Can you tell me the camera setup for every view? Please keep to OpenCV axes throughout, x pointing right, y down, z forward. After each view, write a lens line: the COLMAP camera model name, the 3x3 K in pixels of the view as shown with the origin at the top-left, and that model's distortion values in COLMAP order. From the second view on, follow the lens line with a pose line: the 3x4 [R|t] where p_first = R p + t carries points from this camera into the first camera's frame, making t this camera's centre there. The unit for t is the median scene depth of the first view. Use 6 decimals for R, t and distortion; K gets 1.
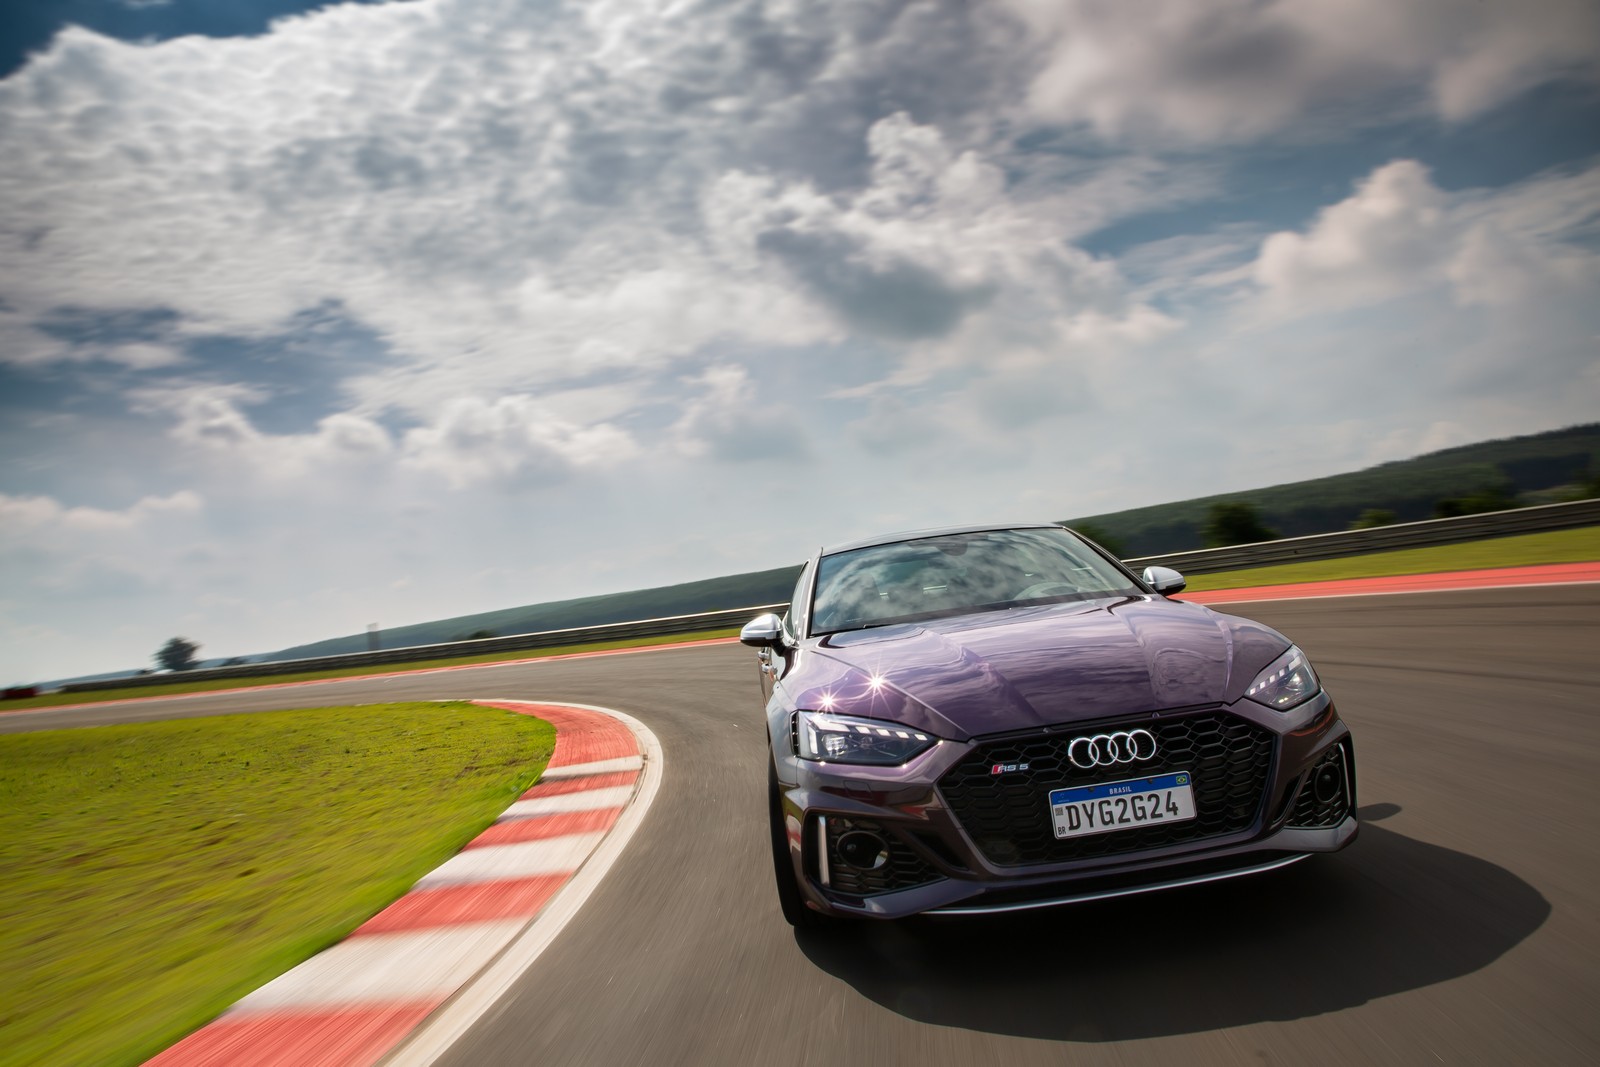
lens RADIAL K [[1134.1, 0, 798.5], [0, 1134.1, 539.2], [0, 0, 1]] dist [-0.078251, 0.000804]
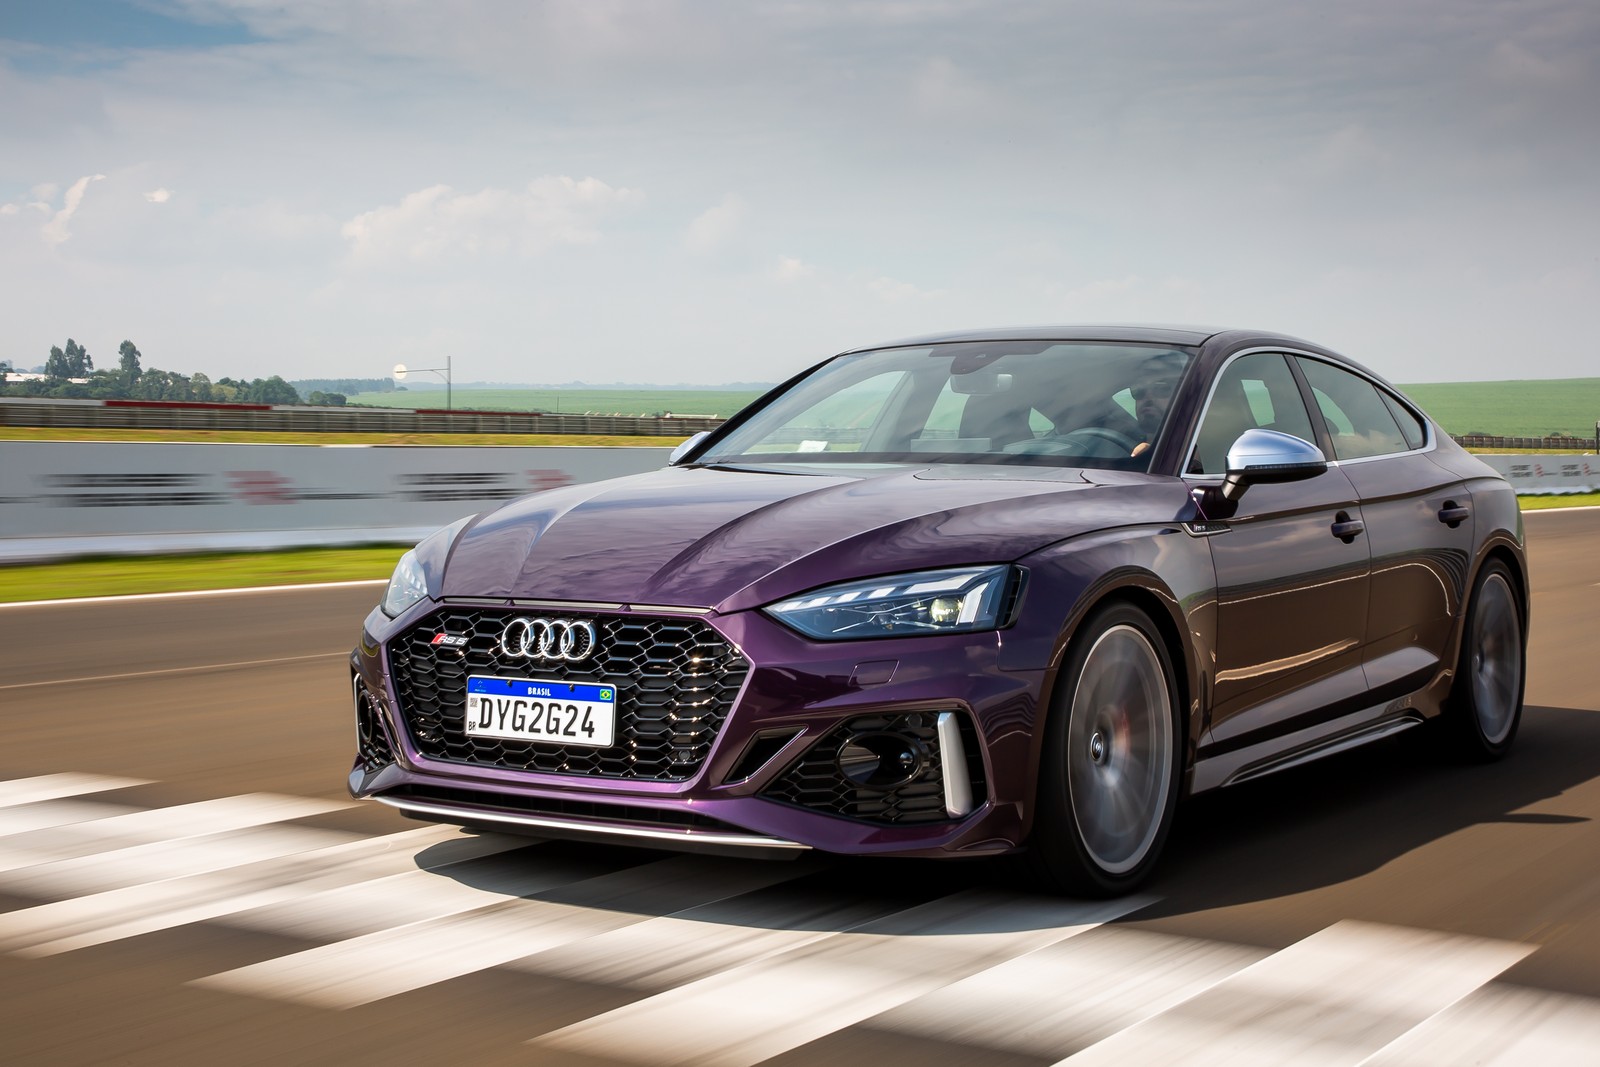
lens RADIAL K [[3391.9, 0, 798.1], [0, 3391.9, 533.8], [0, 0, 1]] dist [-0.056097, -0.084636]
pose [[0.796717, 0.155471, -0.584012, 1.778976], [-0.068903, 0.983411, 0.167796, -0.288771], [0.600412, -0.093446, 0.794213, -0.741700]]
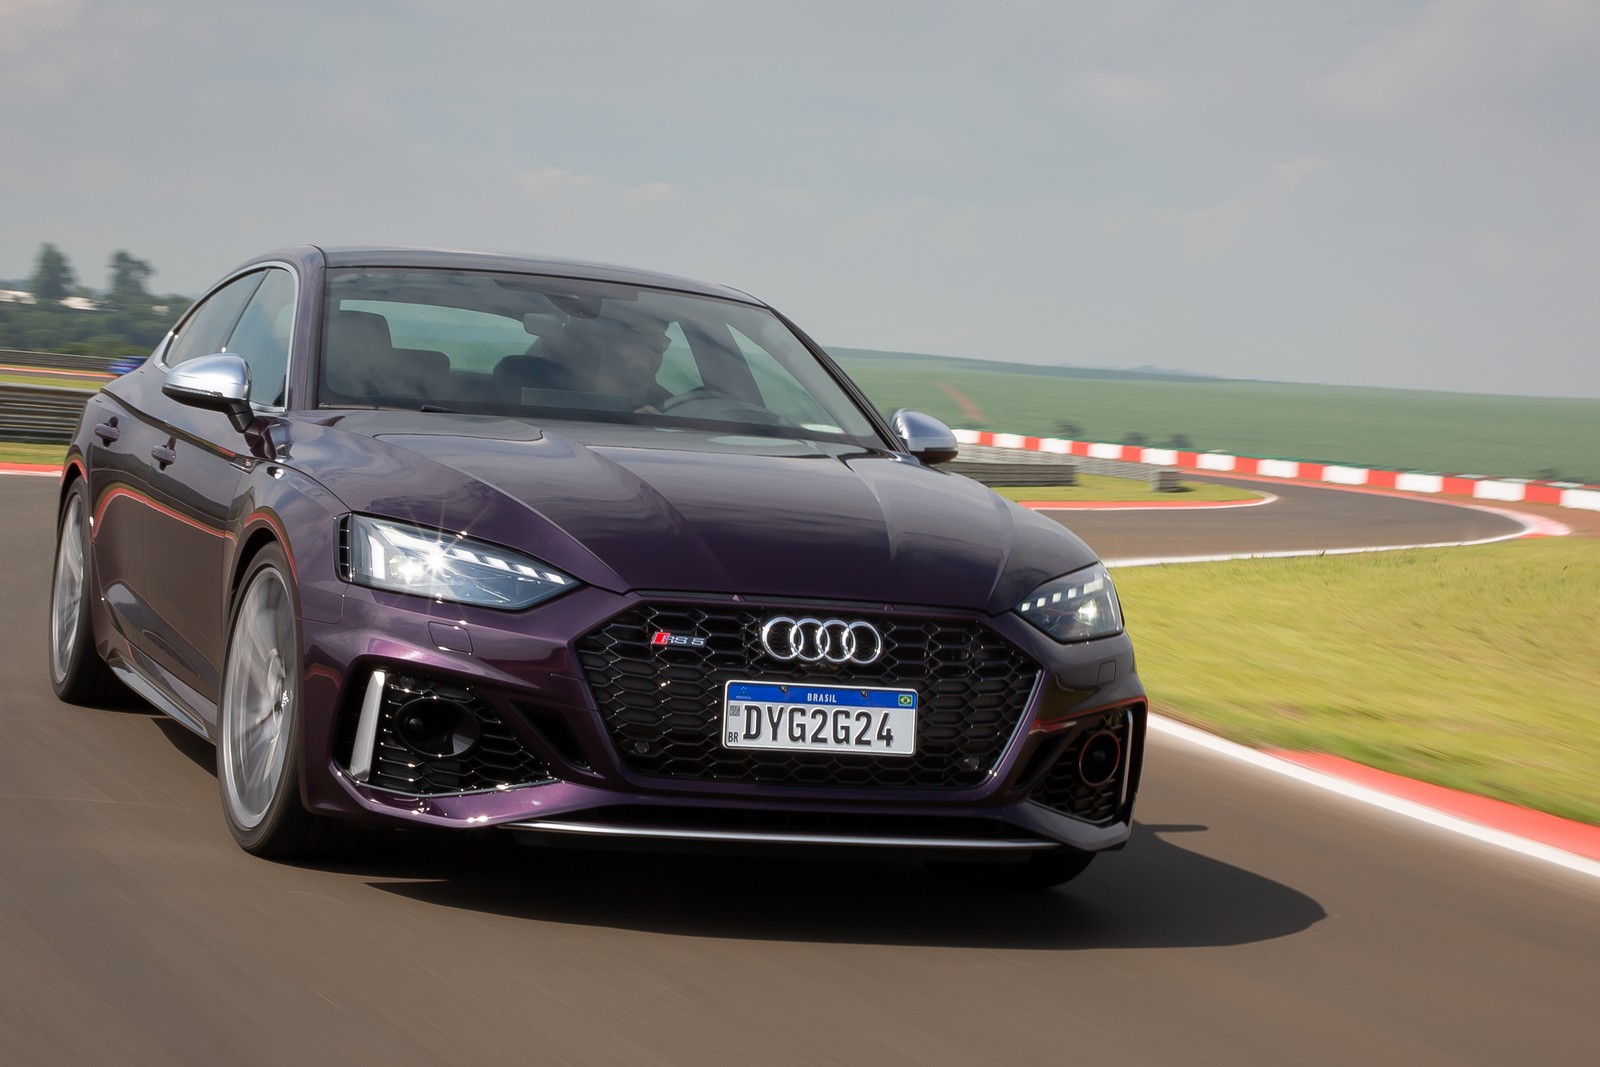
lens RADIAL K [[3391.9, 0, 798.1], [0, 3391.9, 533.8], [0, 0, 1]] dist [-0.056097, -0.084636]
pose [[0.937214, 0.189095, 0.293040, -0.377450], [-0.213071, 0.975659, 0.051873, 0.013574], [-0.276098, -0.111054, 0.954692, -1.037231]]
